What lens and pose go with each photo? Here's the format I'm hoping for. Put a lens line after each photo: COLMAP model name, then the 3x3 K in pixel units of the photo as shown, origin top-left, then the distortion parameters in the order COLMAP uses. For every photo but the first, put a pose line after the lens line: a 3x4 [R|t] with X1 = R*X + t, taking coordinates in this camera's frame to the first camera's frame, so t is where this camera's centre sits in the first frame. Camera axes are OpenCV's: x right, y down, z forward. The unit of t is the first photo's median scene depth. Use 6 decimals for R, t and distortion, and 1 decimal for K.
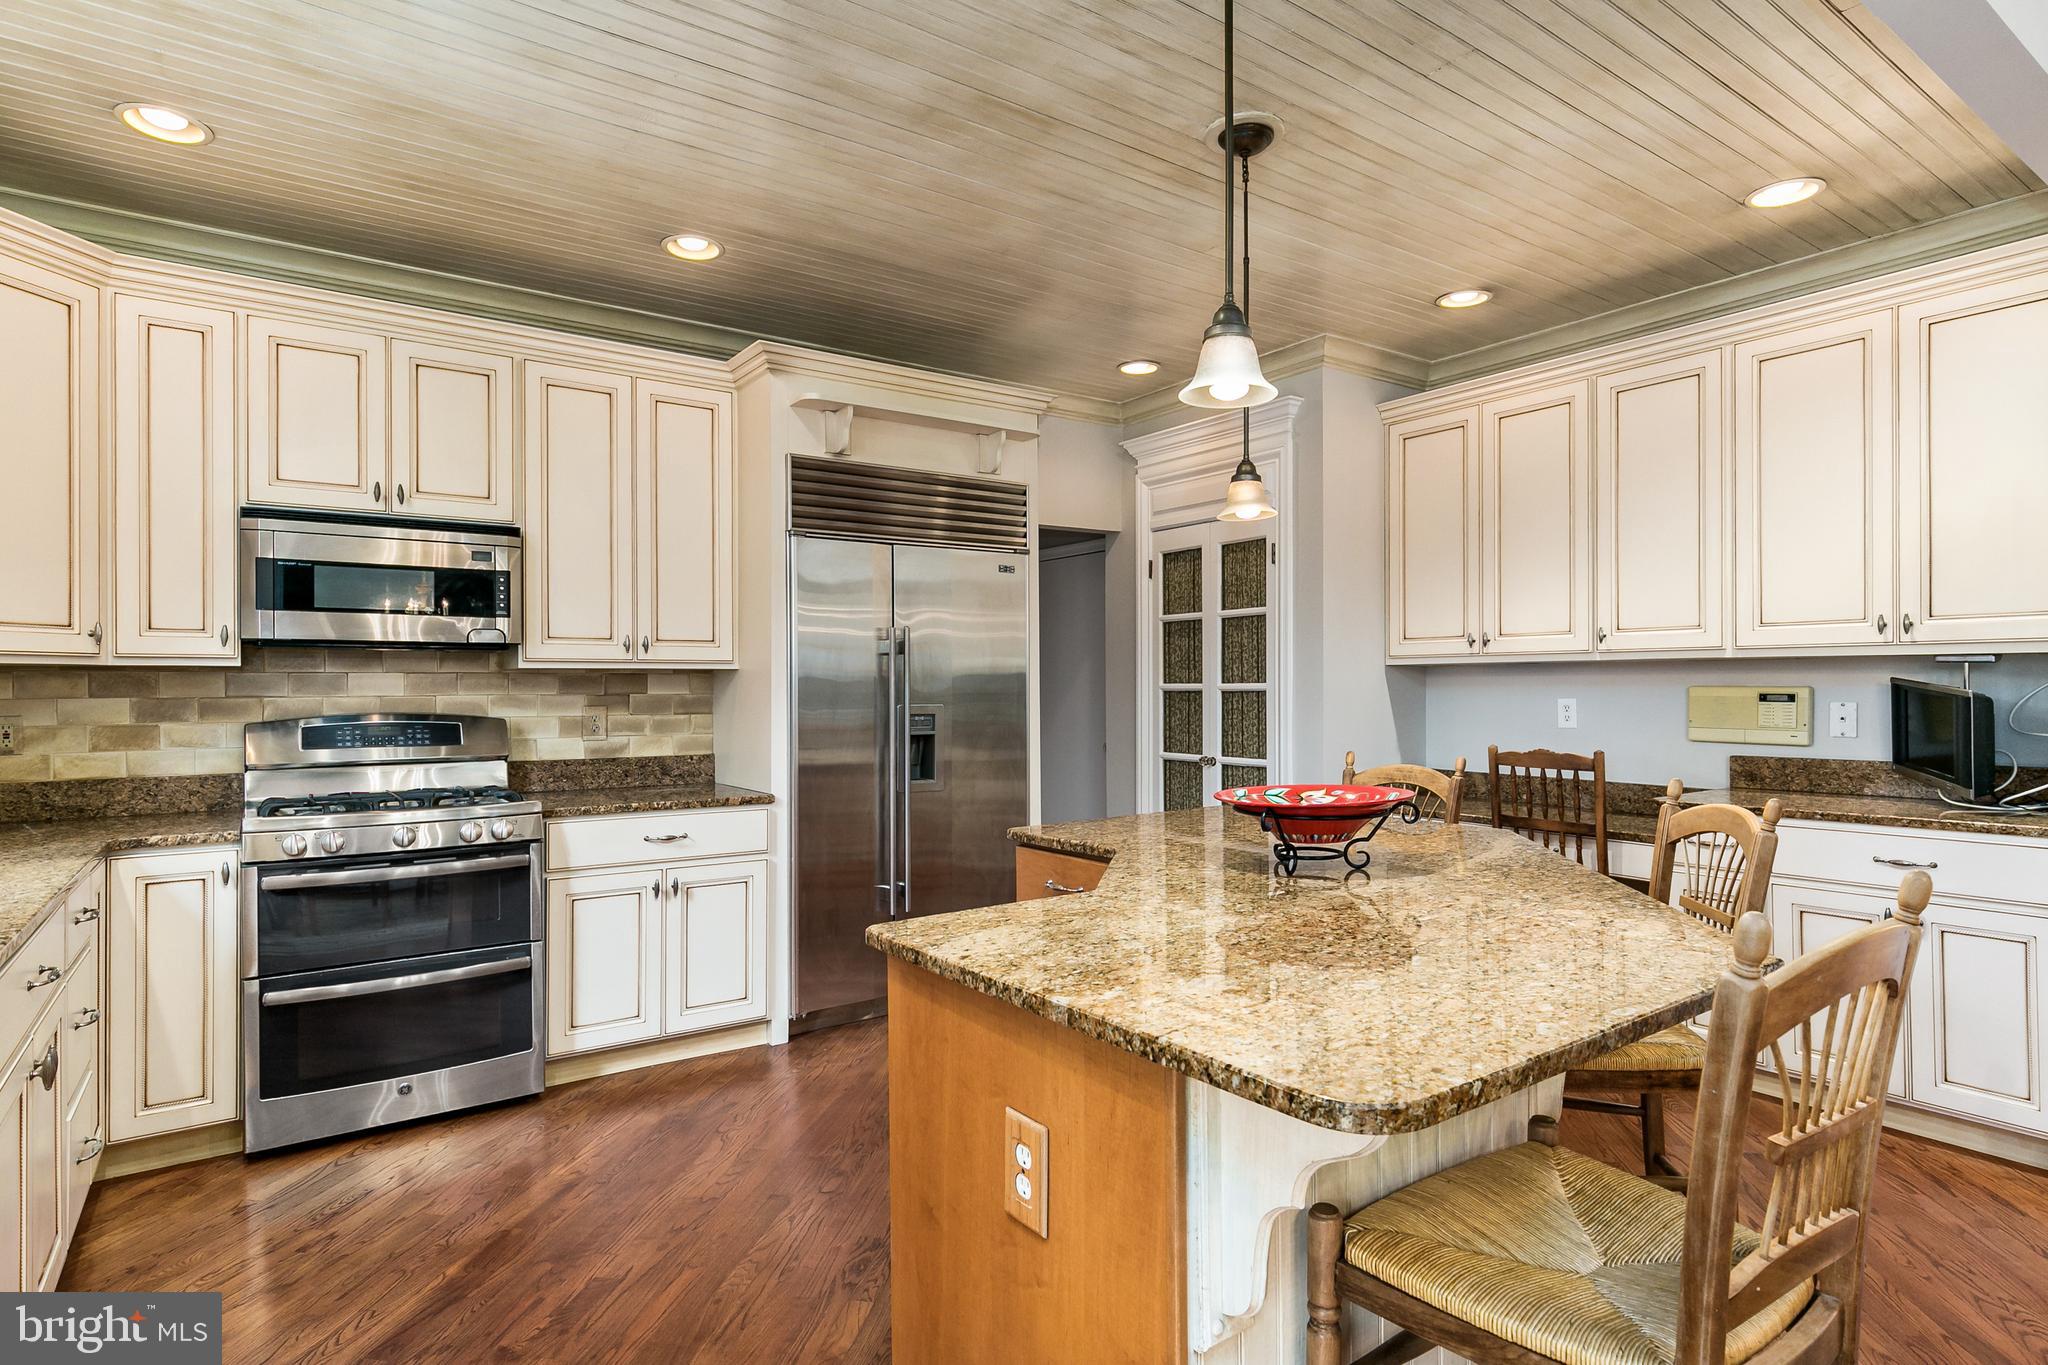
lens RADIAL K [[1077.8, 0, 1024.0], [0, 1077.8, 682.5], [0, 0, 1]] dist [0.005082, 0.000110]
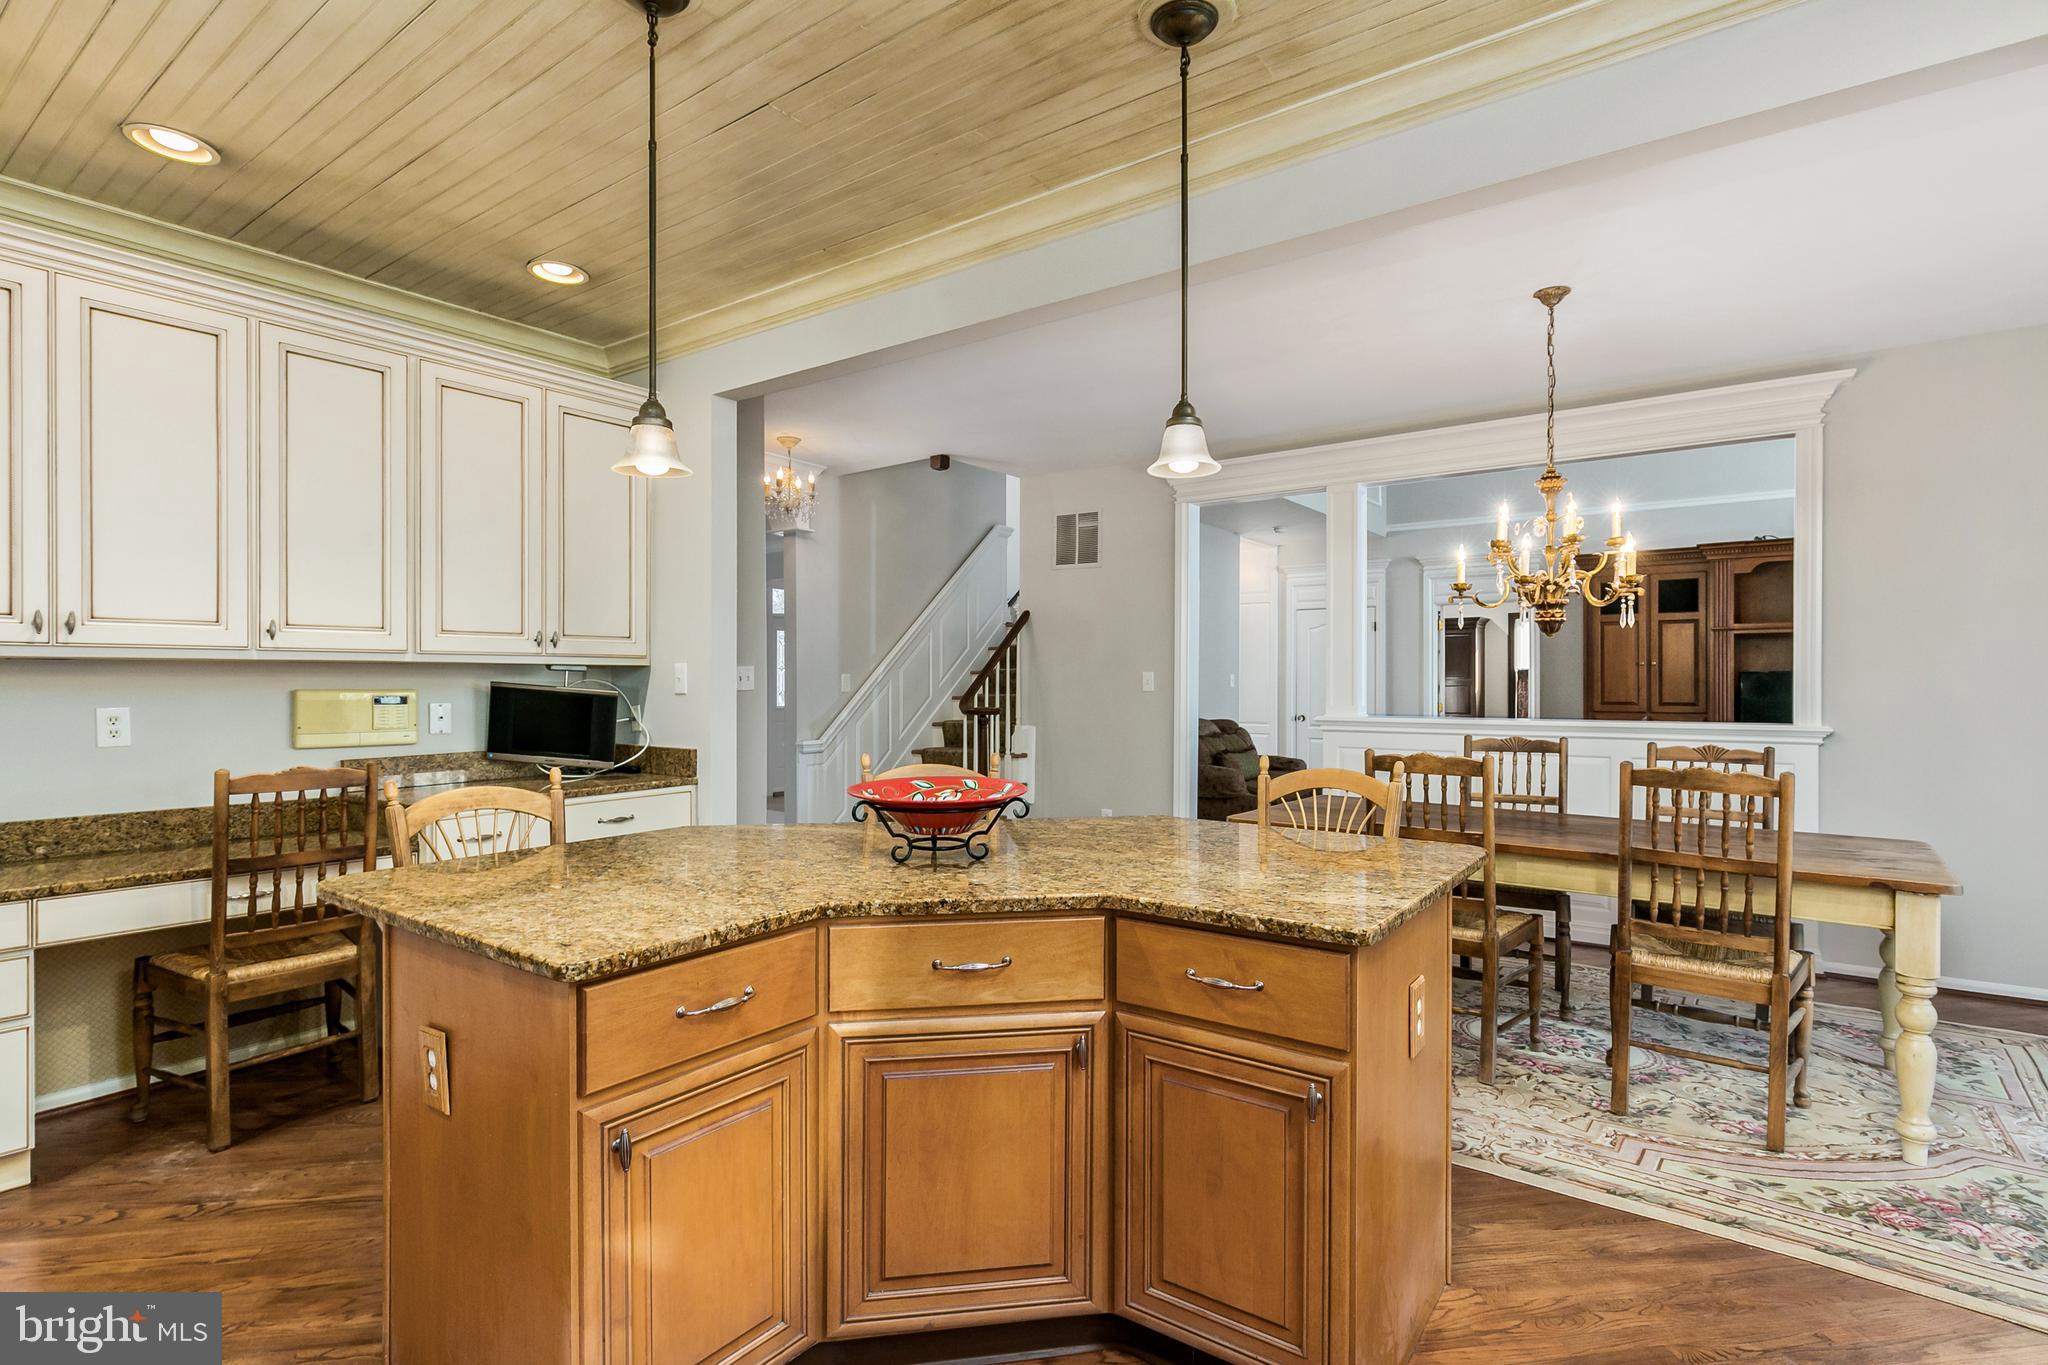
lens RADIAL K [[1002.3, 0, 1027.6], [0, 1002.3, 688.1], [0, 0, 1]] dist [-0.003617, -0.000477]
pose [[-0.320655, -0.003362, 0.947190, -0.446761], [-0.001374, 0.999994, 0.003085, -0.001630], [-0.947195, -0.000312, -0.320658, 0.766711]]
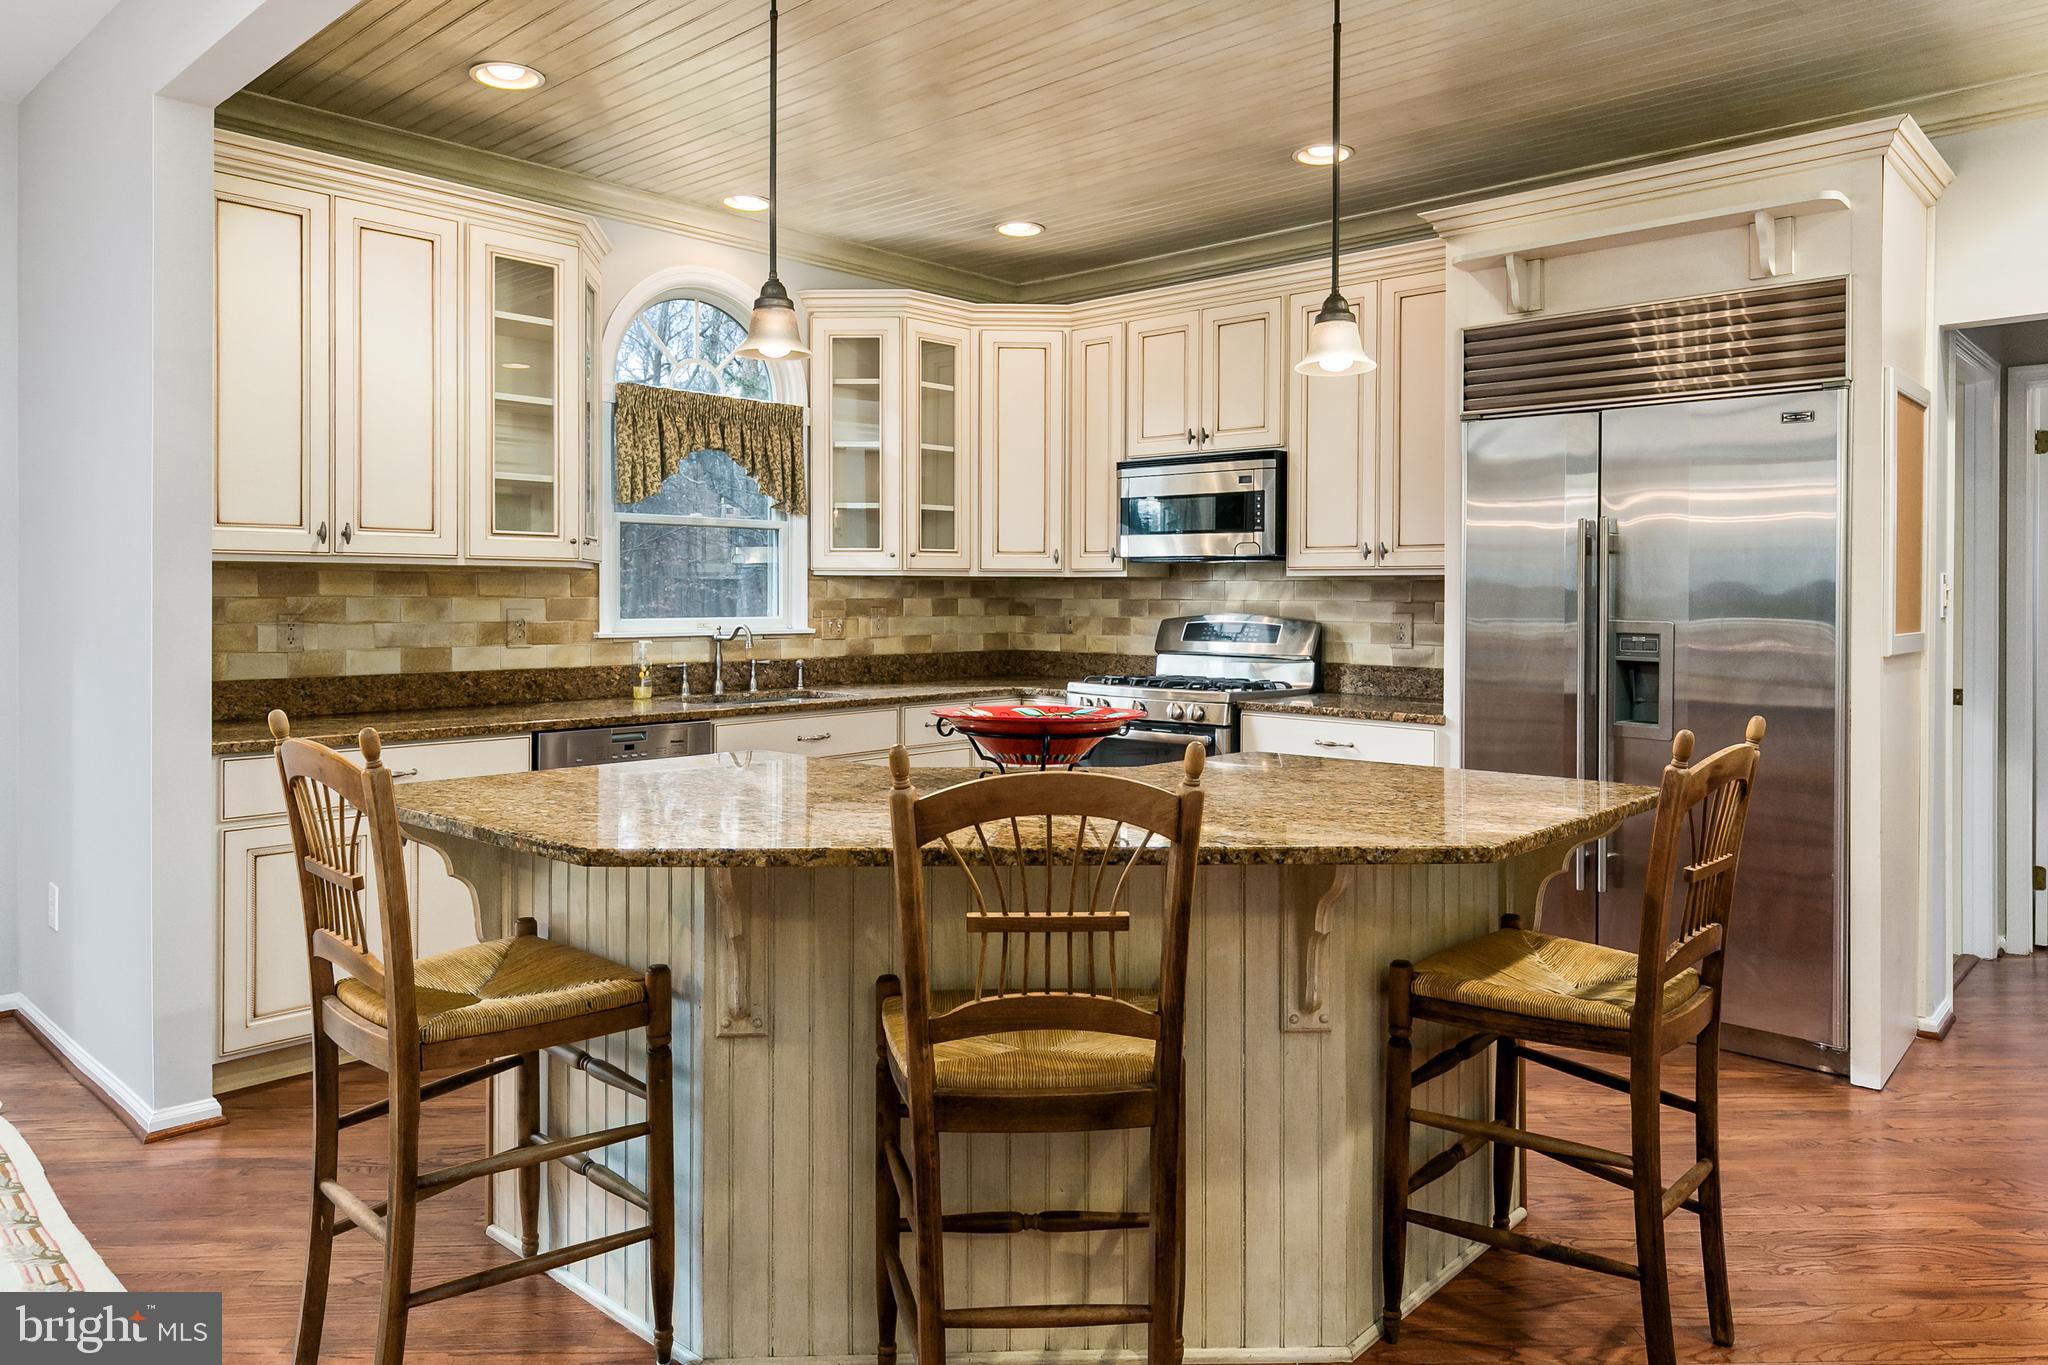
lens RADIAL K [[1337.5, 0, 1022.2], [0, 1337.5, 593.4], [0, 0, 1]] dist [0.002560, 0.000300]
pose [[0.211124, 0.005419, -0.977444, 0.836650], [-0.003771, 0.999982, 0.004729, -0.001055], [0.977452, 0.002688, 0.211140, 0.462142]]
